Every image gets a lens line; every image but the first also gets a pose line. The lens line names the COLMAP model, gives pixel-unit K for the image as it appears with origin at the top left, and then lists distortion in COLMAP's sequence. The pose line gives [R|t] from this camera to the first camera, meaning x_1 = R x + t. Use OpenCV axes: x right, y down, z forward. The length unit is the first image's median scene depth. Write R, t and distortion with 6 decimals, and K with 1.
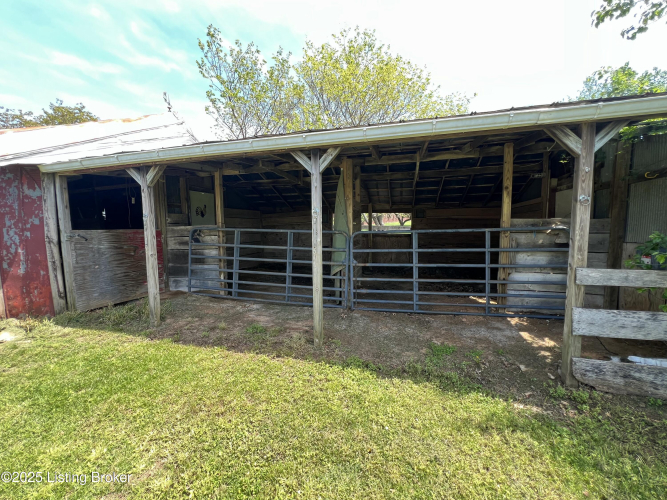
lens RADIAL K [[263.9, 0, 331.5], [0, 263.9, 250.7], [0, 0, 1]] dist [-0.013227, 0.000506]
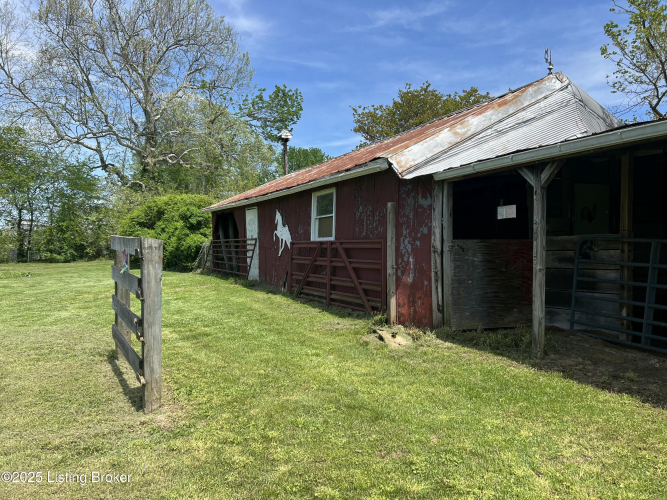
lens RADIAL K [[497.4, 0, 332.4], [0, 497.4, 256.7], [0, 0, 1]] dist [0.009419, -0.002237]
pose [[0.640813, 0.029529, -0.767129, 0.082659], [-0.071126, 0.997246, -0.021027, 0.048257], [0.764395, 0.068037, 0.641148, -0.445335]]
